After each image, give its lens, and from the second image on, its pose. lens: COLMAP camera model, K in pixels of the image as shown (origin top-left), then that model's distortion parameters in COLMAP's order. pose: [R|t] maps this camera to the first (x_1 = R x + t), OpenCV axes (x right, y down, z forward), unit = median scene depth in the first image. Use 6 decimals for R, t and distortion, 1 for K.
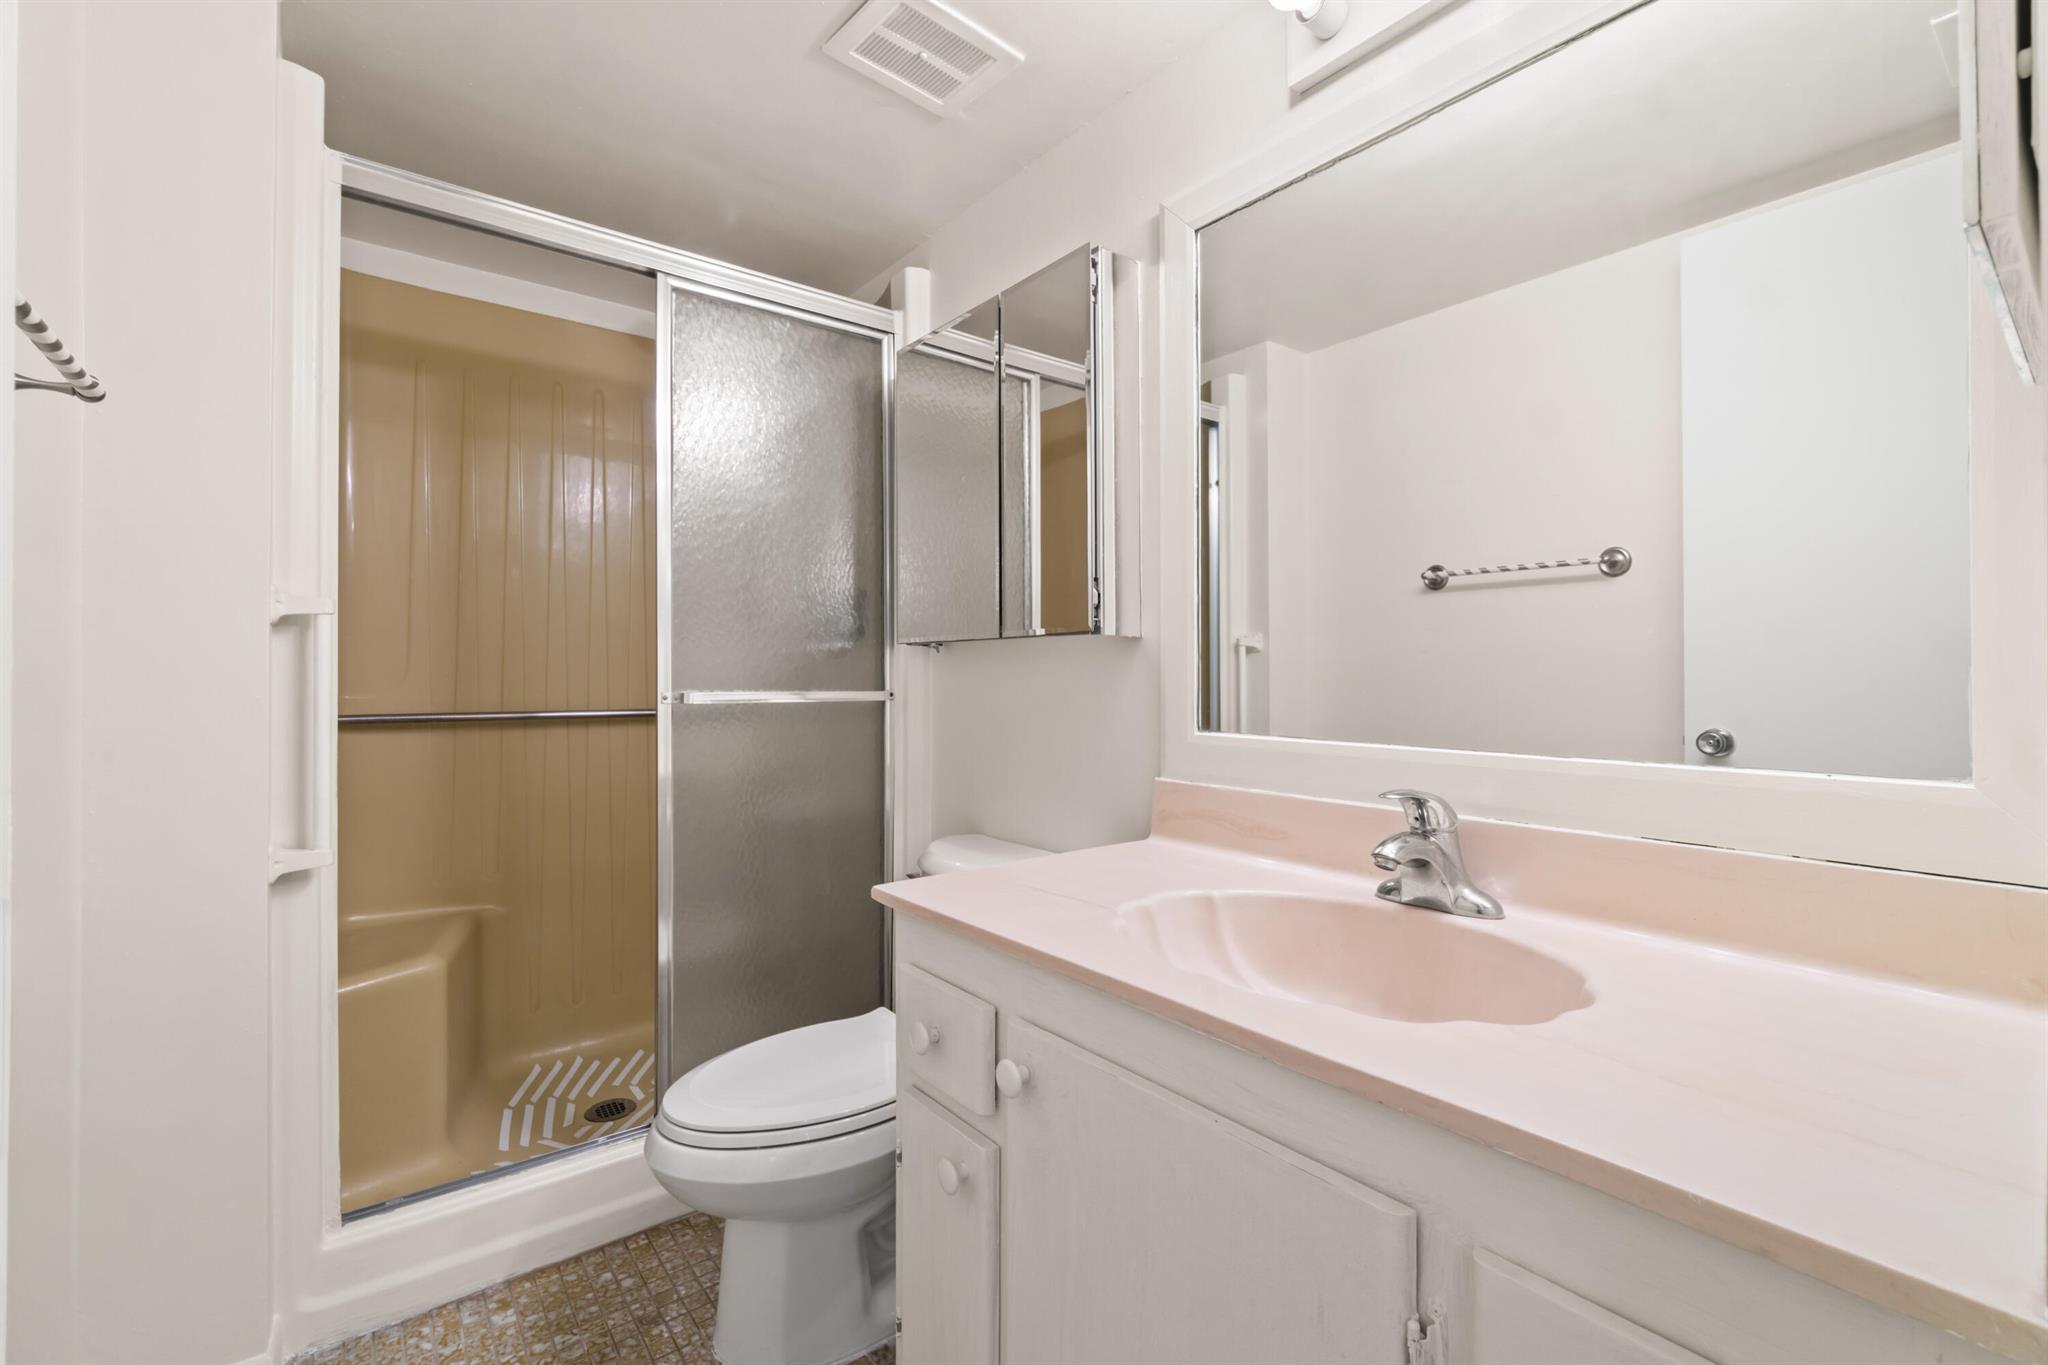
lens RADIAL K [[882.5, 0, 1024.4], [0, 882.5, 693.0], [0, 0, 1]] dist [-0.003507, -0.000029]
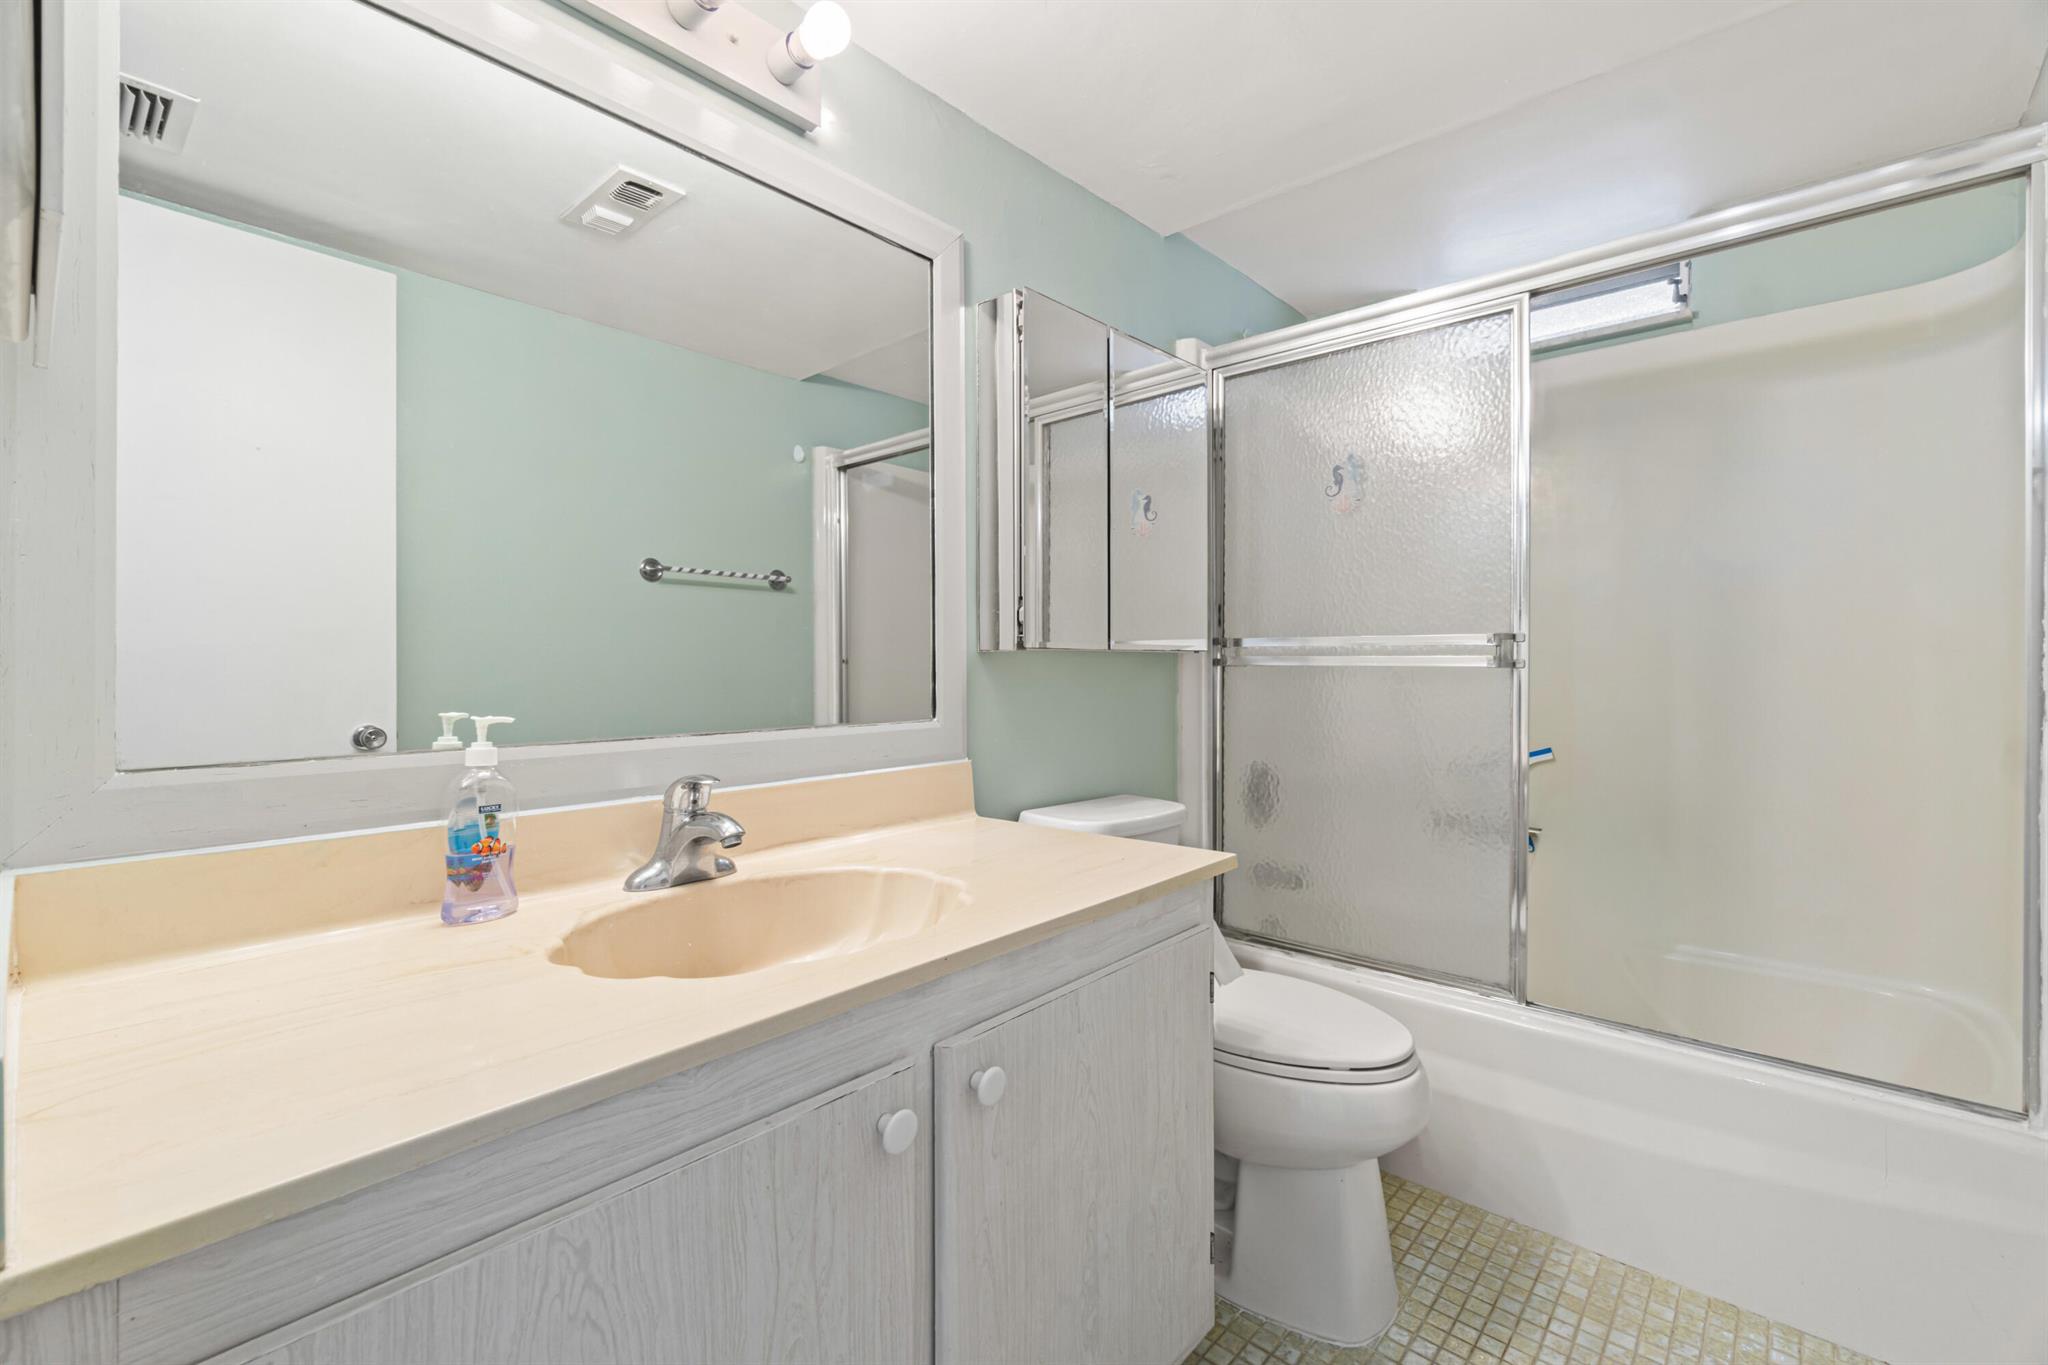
lens RADIAL K [[882.5, 0, 1024.4], [0, 882.5, 693.0], [0, 0, 1]] dist [-0.003507, -0.000029]
pose [[-0.178147, -0.025489, 0.983674, -0.652133], [0.004902, 0.999629, 0.026791, -0.012384], [-0.983992, 0.009594, -0.177956, 0.800054]]
